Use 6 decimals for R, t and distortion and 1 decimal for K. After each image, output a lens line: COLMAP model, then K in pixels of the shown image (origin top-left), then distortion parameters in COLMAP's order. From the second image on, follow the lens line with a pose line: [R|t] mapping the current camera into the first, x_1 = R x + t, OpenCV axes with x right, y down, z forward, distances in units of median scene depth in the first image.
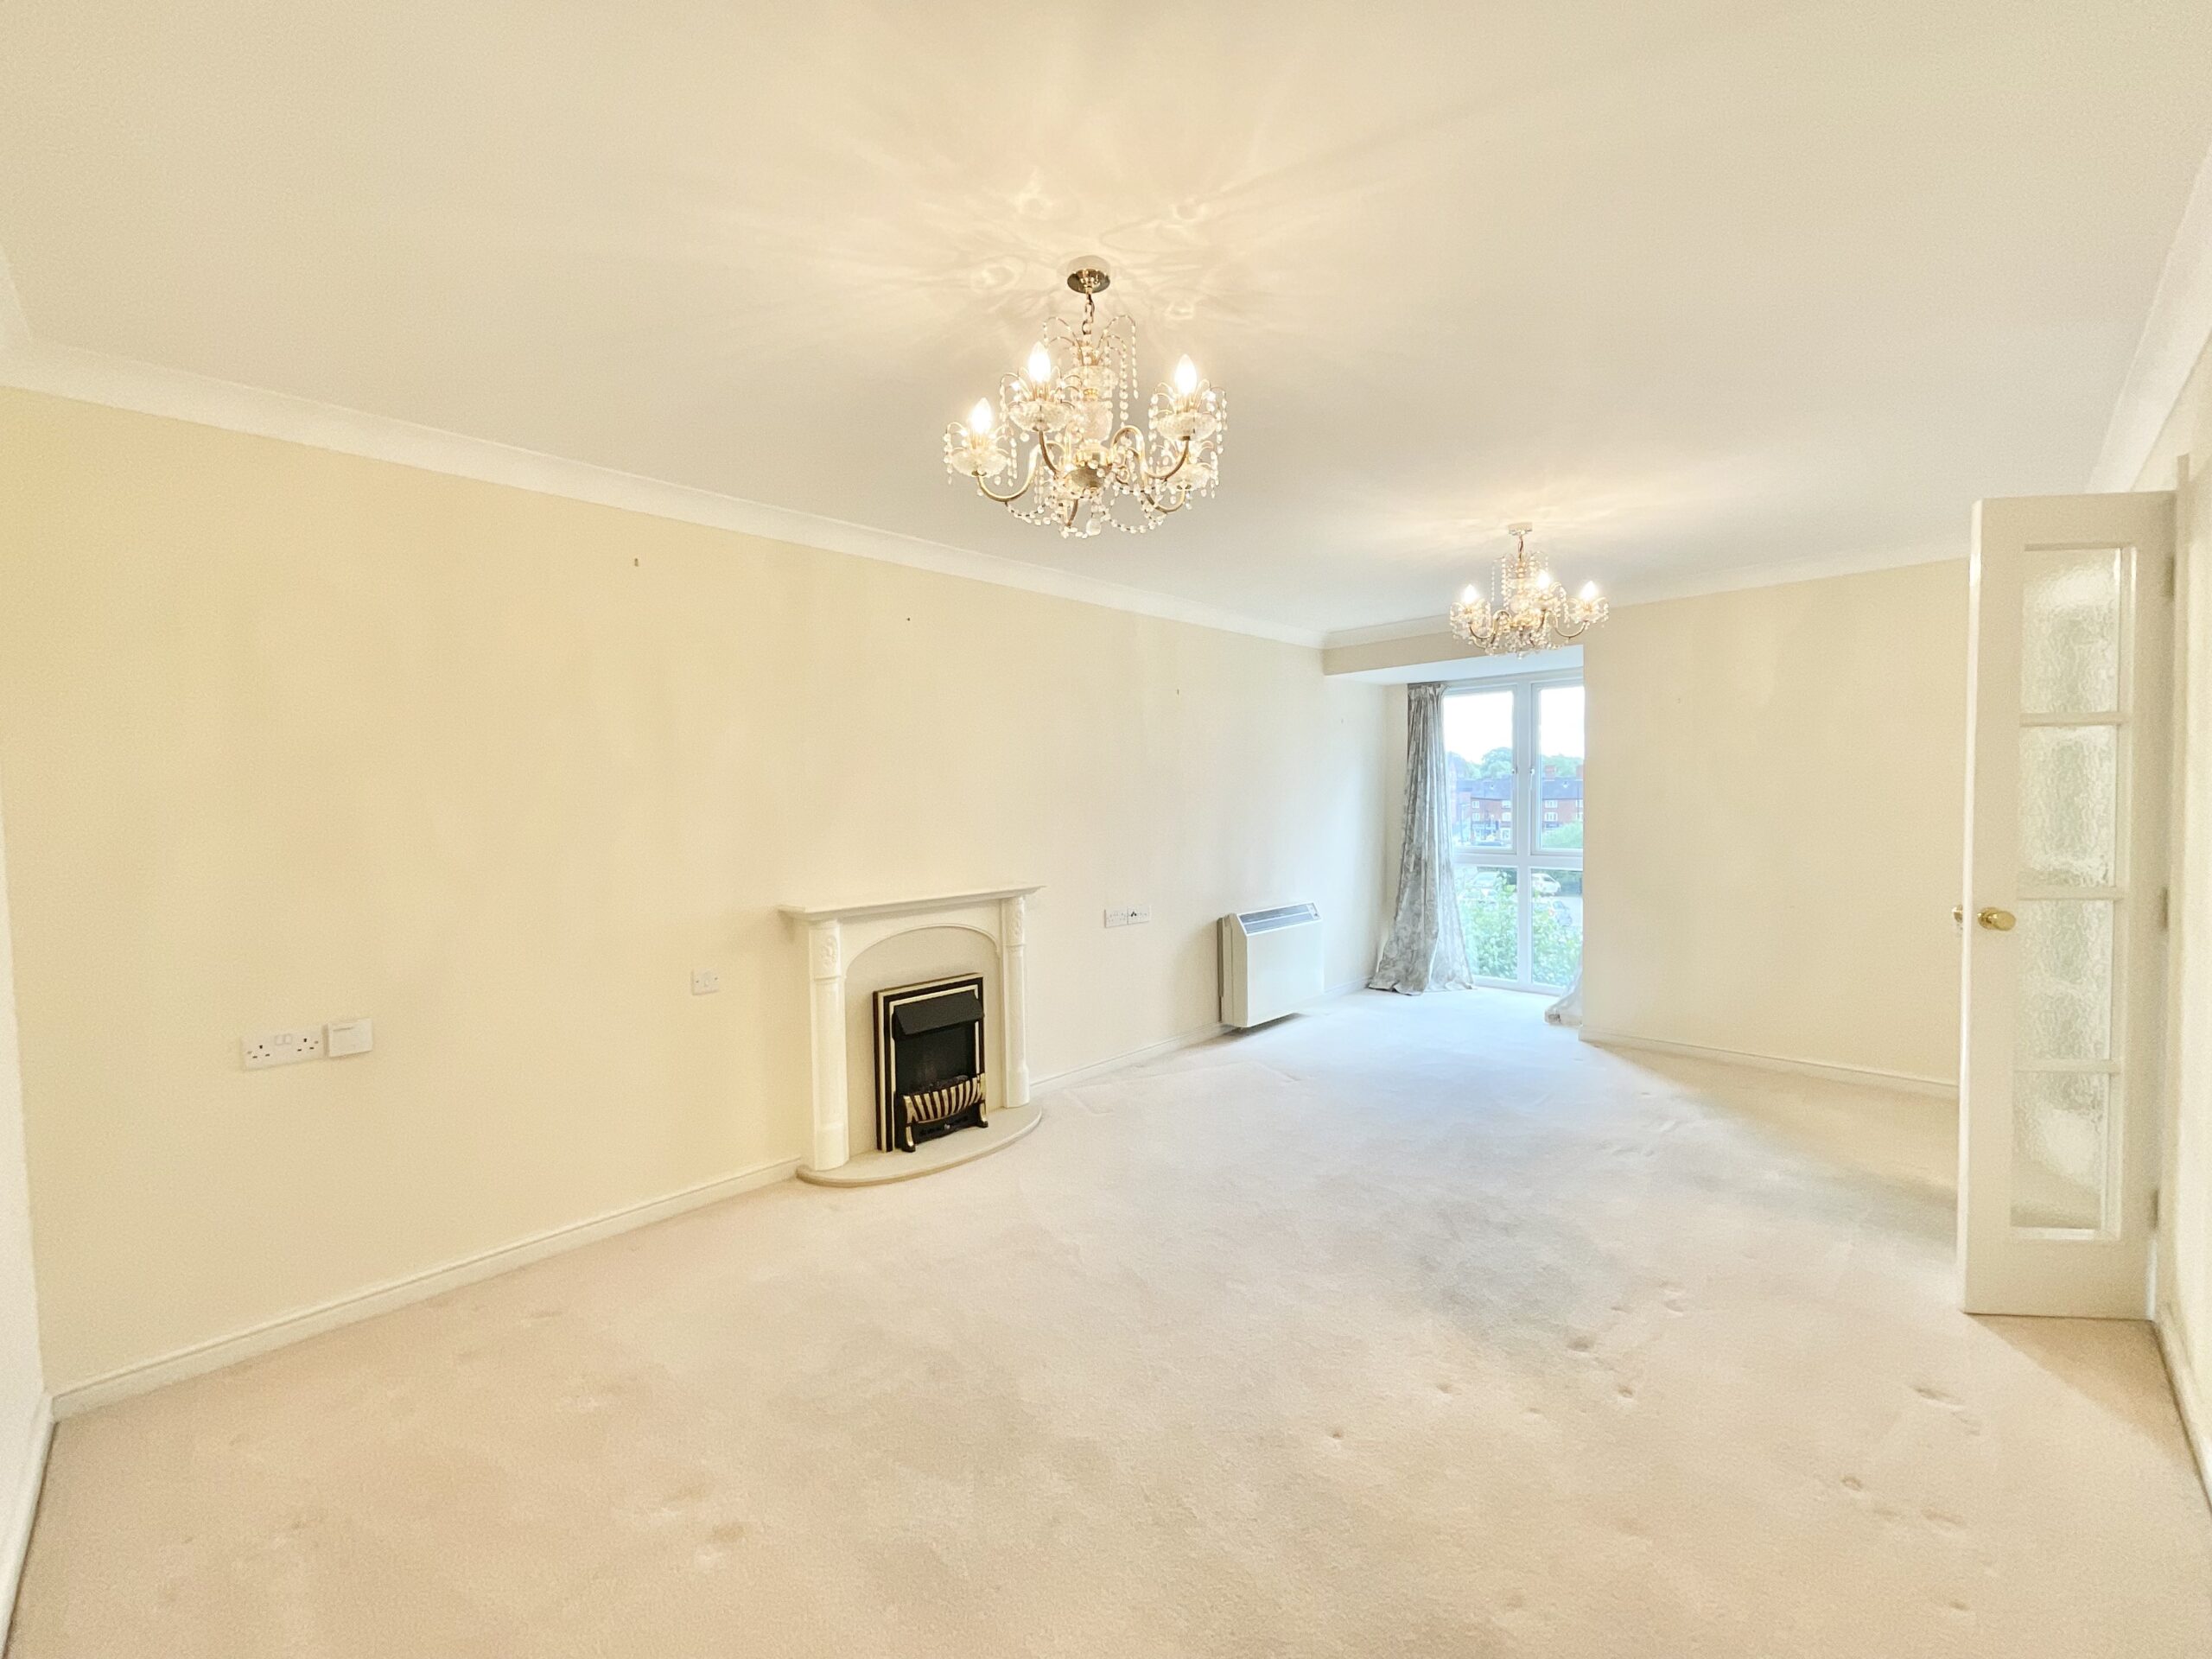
lens RADIAL K [[904.3, 0, 1106.0], [0, 904.3, 829.5], [0, 0, 1]] dist [0.018835, -0.010548]
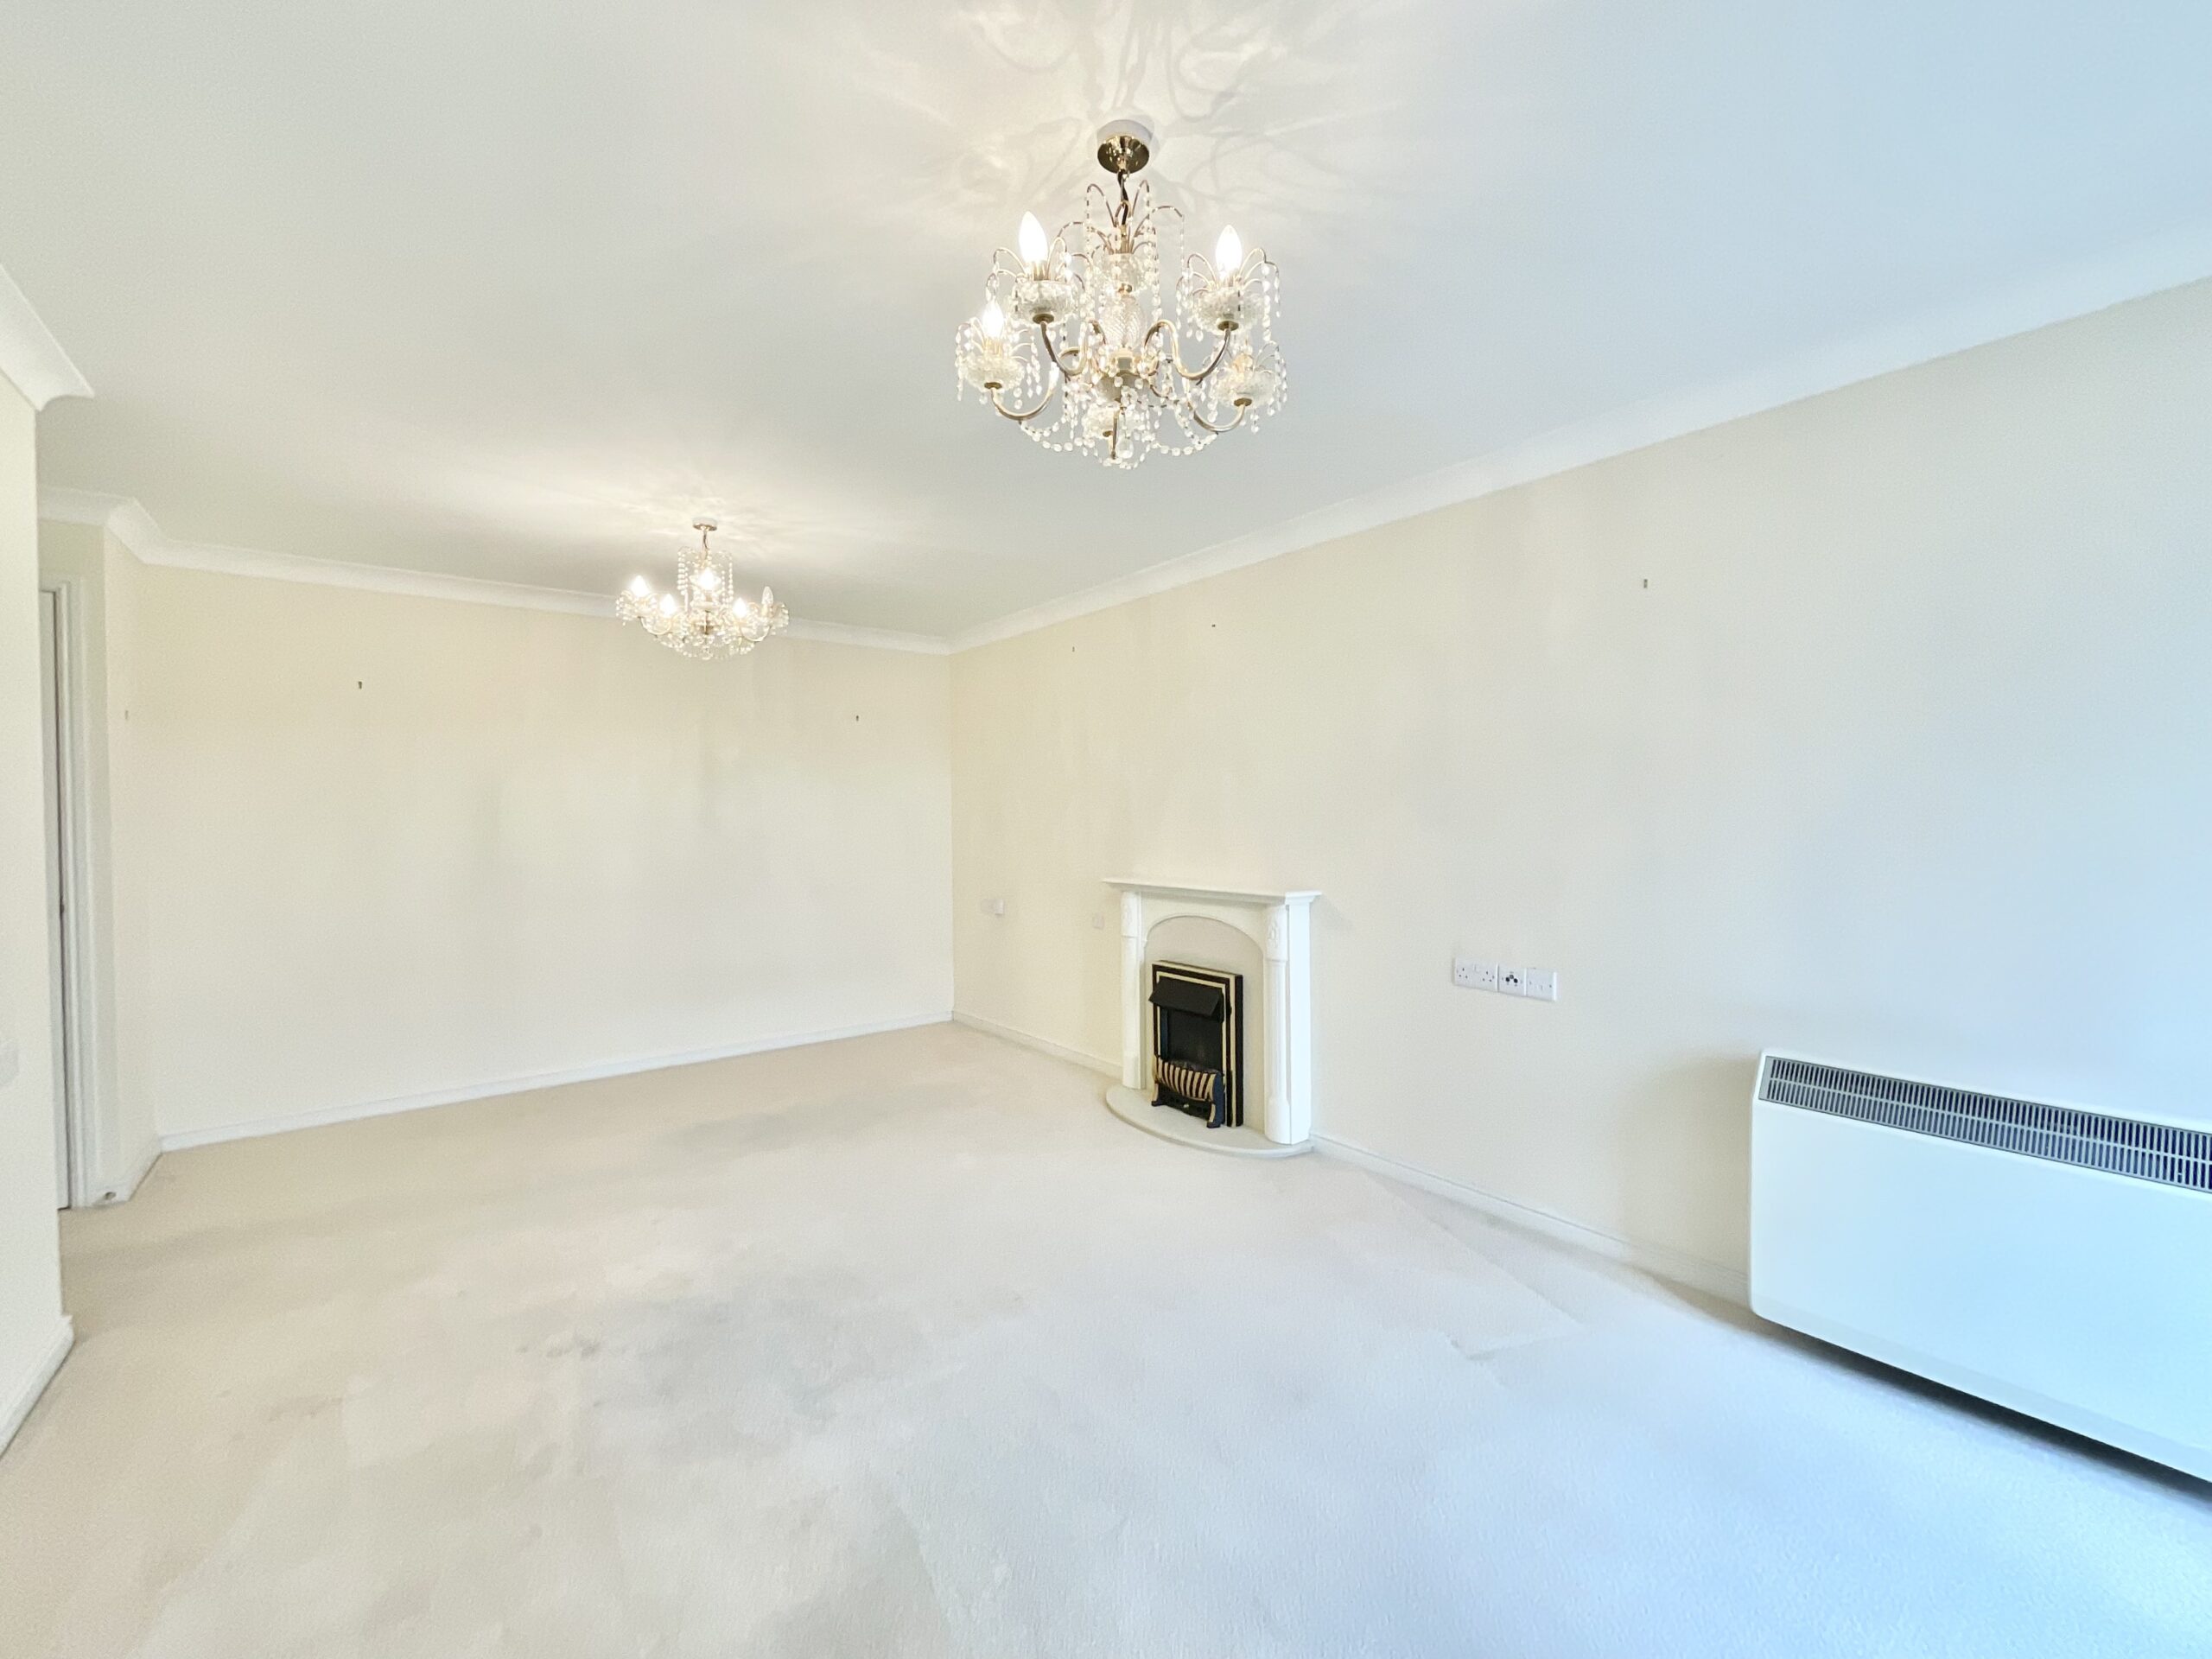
lens RADIAL K [[904.3, 0, 1106.0], [0, 904.3, 829.5], [0, 0, 1]] dist [0.018835, -0.010548]
pose [[-0.143249, 0.031780, -0.989176, 0.857611], [-0.025350, 0.999039, 0.035768, -0.028391], [0.989362, 0.030200, -0.142305, 1.030333]]
